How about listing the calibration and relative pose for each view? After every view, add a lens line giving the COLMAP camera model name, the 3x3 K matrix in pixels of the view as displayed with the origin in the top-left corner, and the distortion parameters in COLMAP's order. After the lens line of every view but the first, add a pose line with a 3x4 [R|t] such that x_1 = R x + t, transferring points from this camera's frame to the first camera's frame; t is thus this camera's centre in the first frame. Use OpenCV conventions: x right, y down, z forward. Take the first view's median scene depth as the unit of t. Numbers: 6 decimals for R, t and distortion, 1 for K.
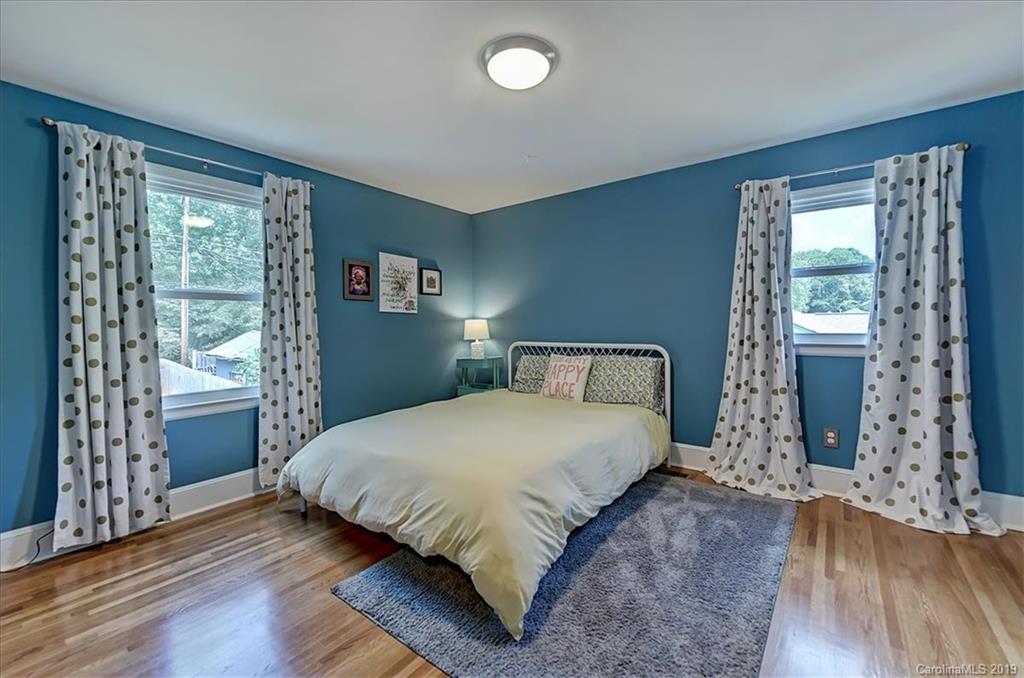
lens RADIAL K [[420.9, 0, 520.1], [0, 420.9, 330.9], [0, 0, 1]] dist [0.003959, -0.000671]
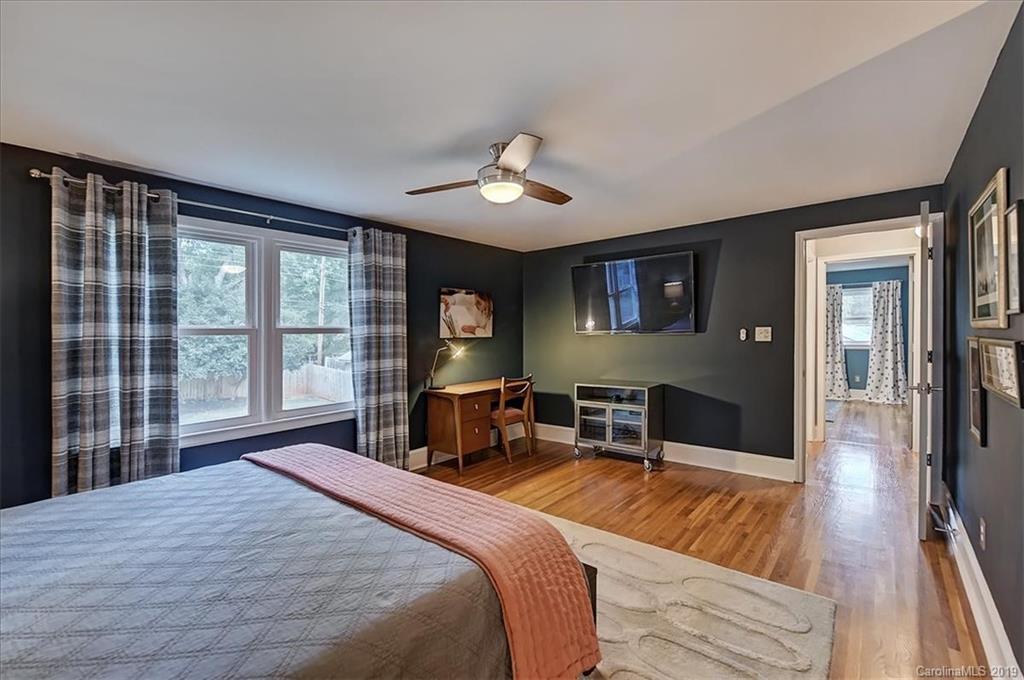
lens RADIAL K [[441.7, 0, 506.5], [0, 441.7, 342.8], [0, 0, 1]] dist [-0.000516, -0.000691]
pose [[0.998276, -0.008488, -0.058085, -1.521526], [0.009182, 0.999889, 0.011702, -0.040762], [0.057979, -0.012215, 0.998243, -2.210414]]
